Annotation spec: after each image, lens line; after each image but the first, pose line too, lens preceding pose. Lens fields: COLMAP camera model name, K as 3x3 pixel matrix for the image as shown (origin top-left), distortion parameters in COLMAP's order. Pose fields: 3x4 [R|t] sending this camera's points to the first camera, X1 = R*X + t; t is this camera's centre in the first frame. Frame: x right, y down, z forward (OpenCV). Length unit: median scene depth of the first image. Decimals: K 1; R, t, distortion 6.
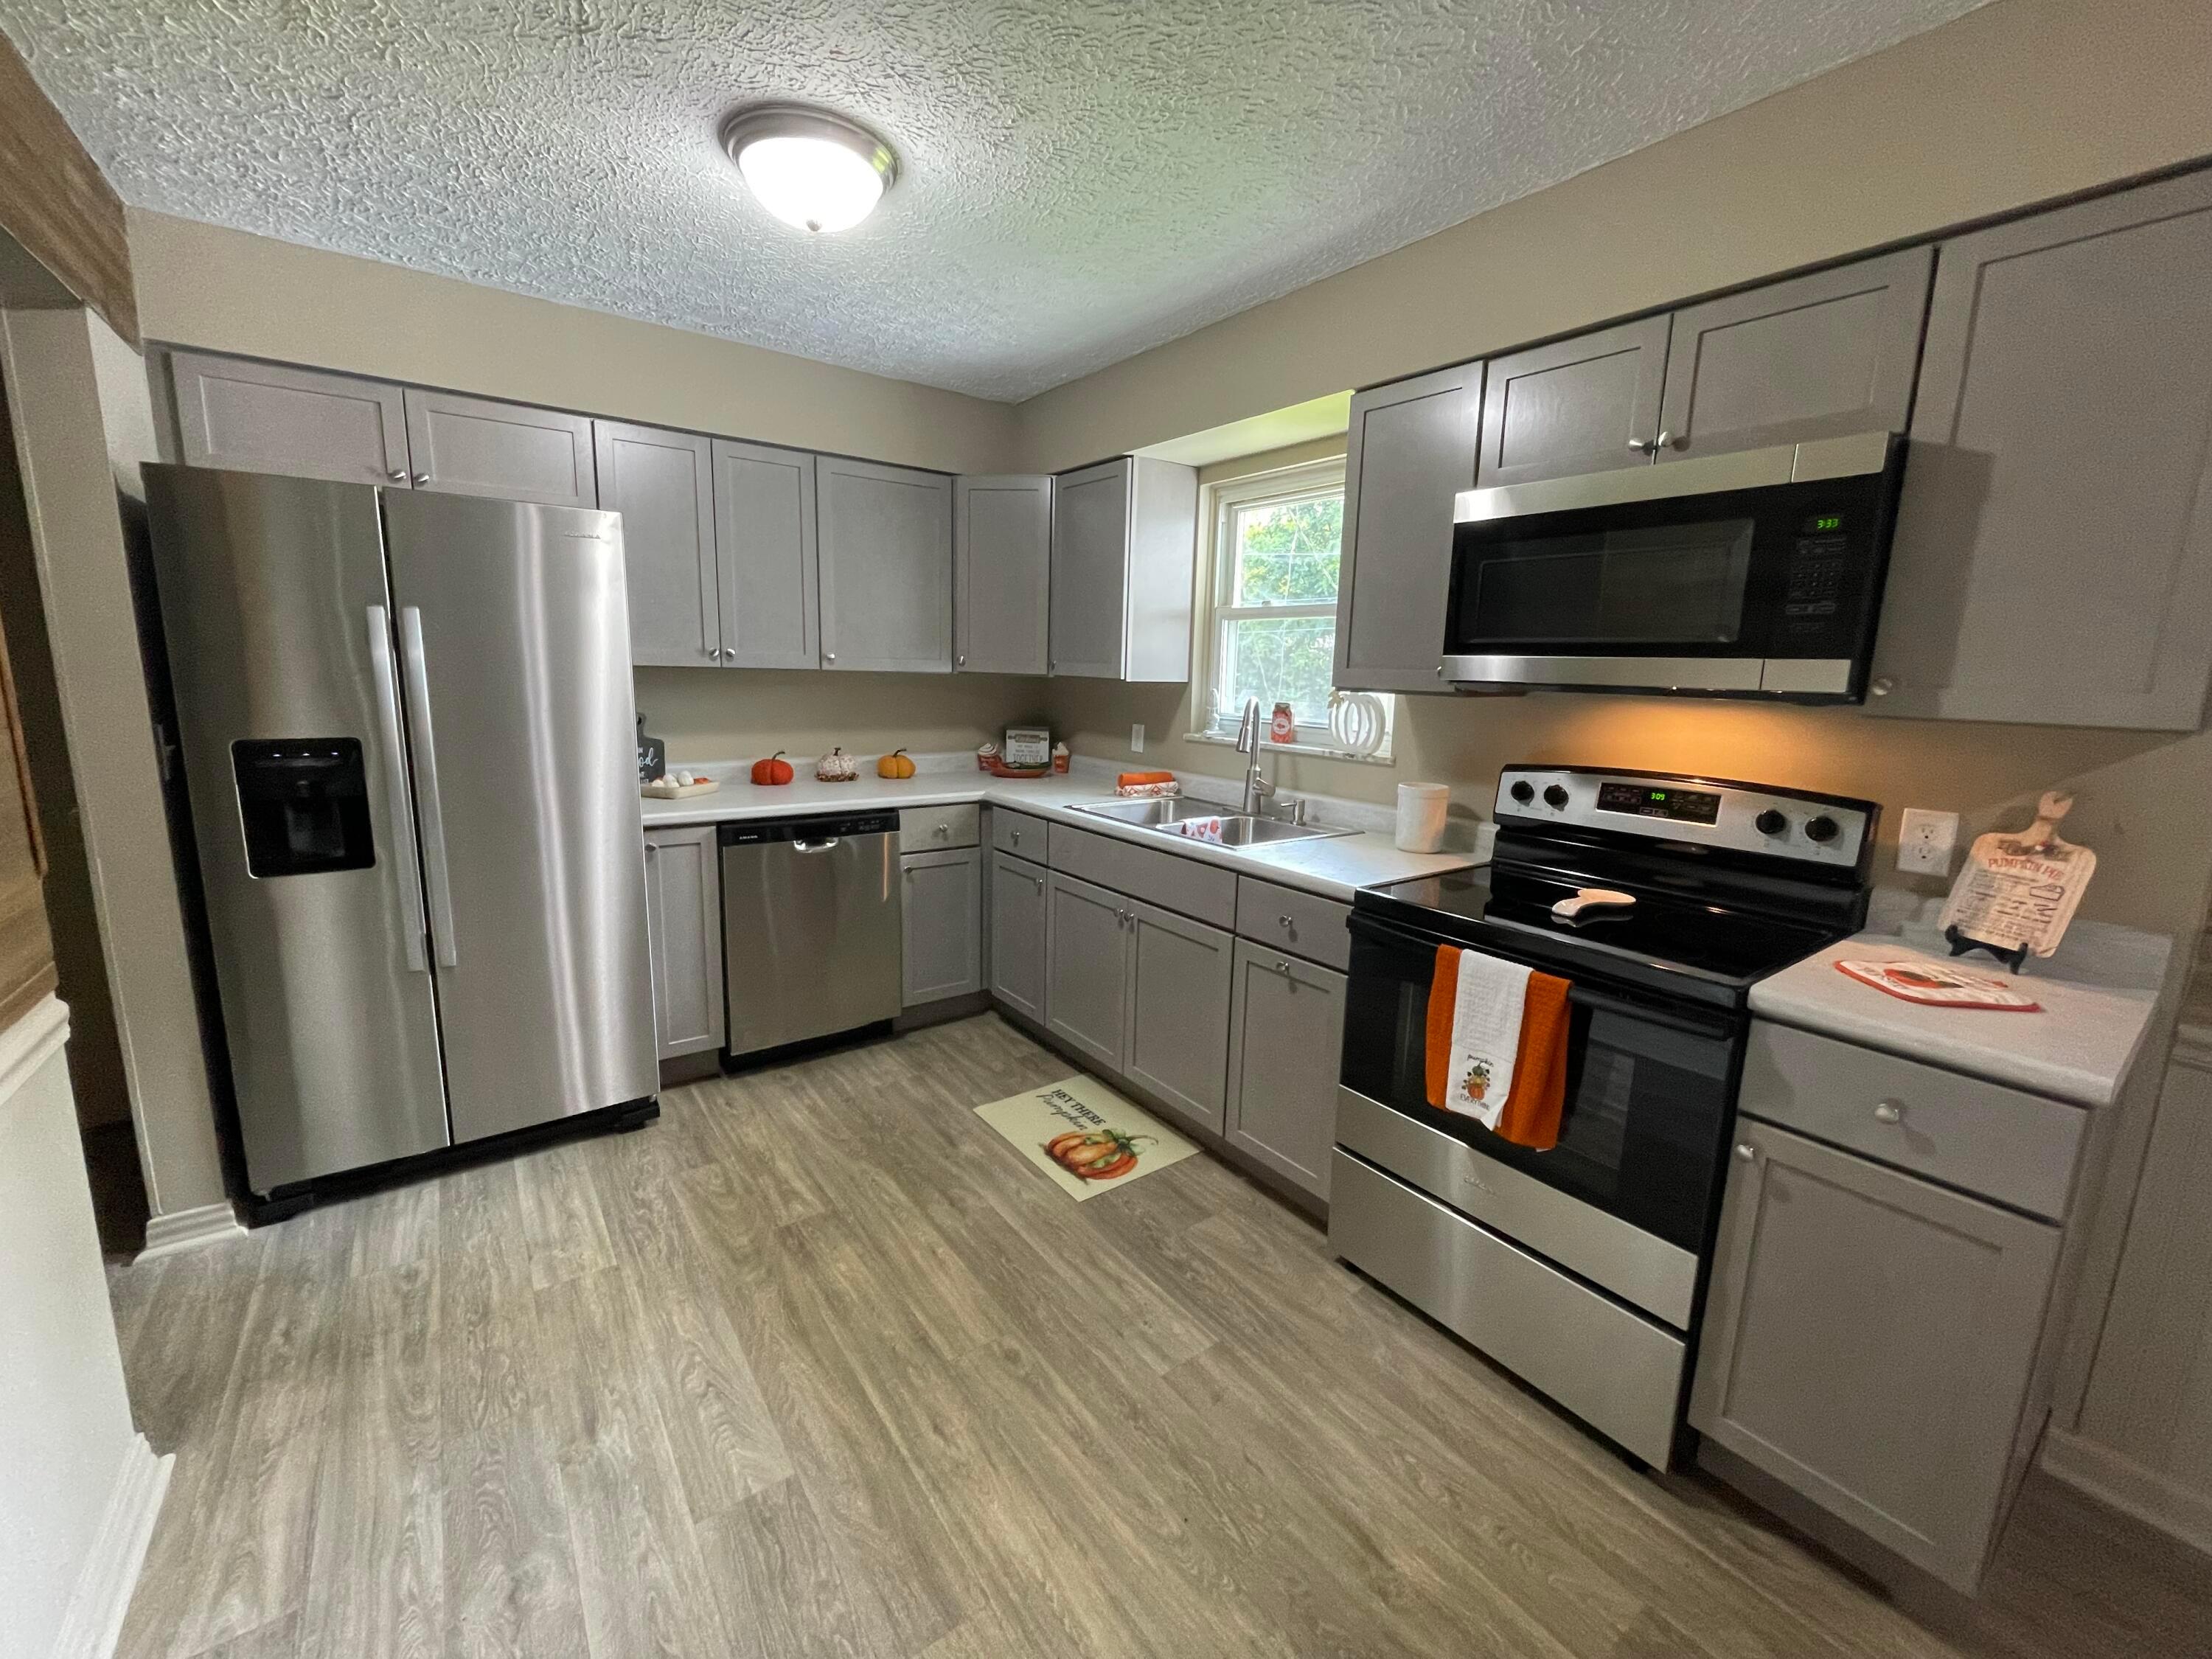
lens RADIAL K [[899.2, 0, 1112.1], [0, 899.2, 828.1], [0, 0, 1]] dist [-0.001678, -0.000268]
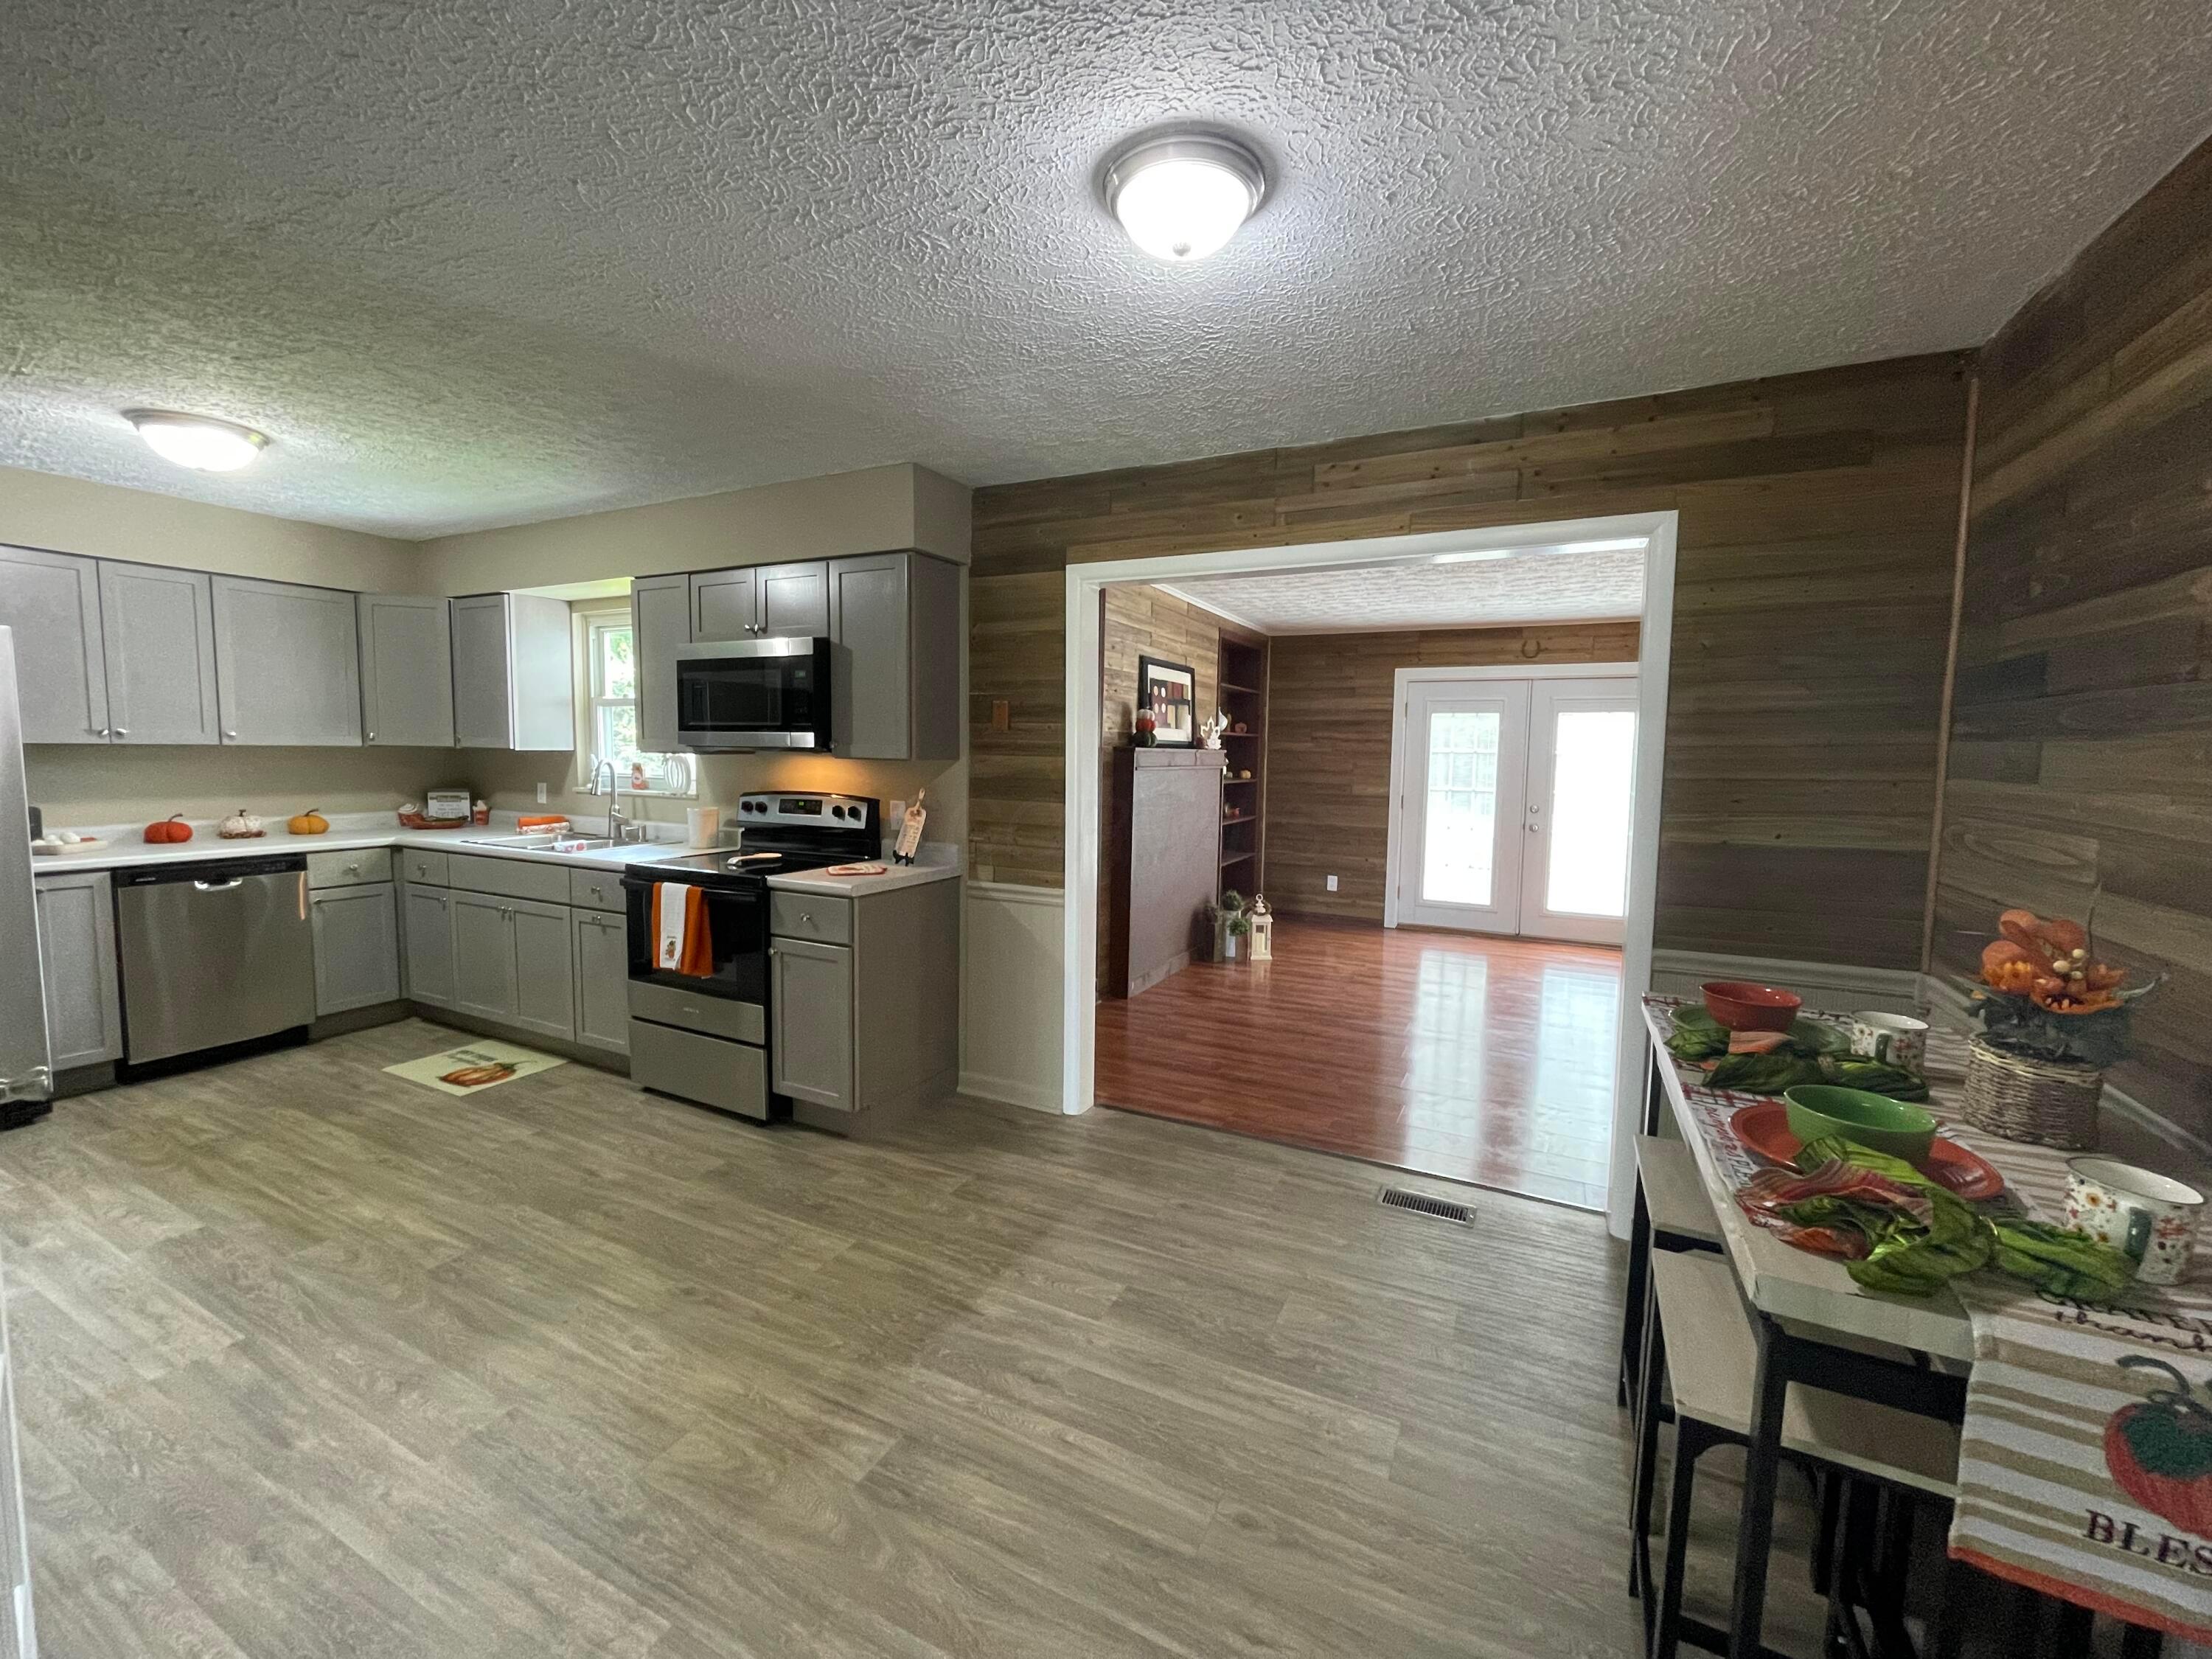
lens RADIAL K [[889.4, 0, 1103.1], [0, 889.4, 823.4], [0, 0, 1]] dist [-0.000553, -0.000328]
pose [[0.894847, -0.052440, 0.443282, 0.240191], [0.088465, 0.994212, -0.060968, 0.126557], [-0.437519, 0.093772, 0.894307, -0.687226]]
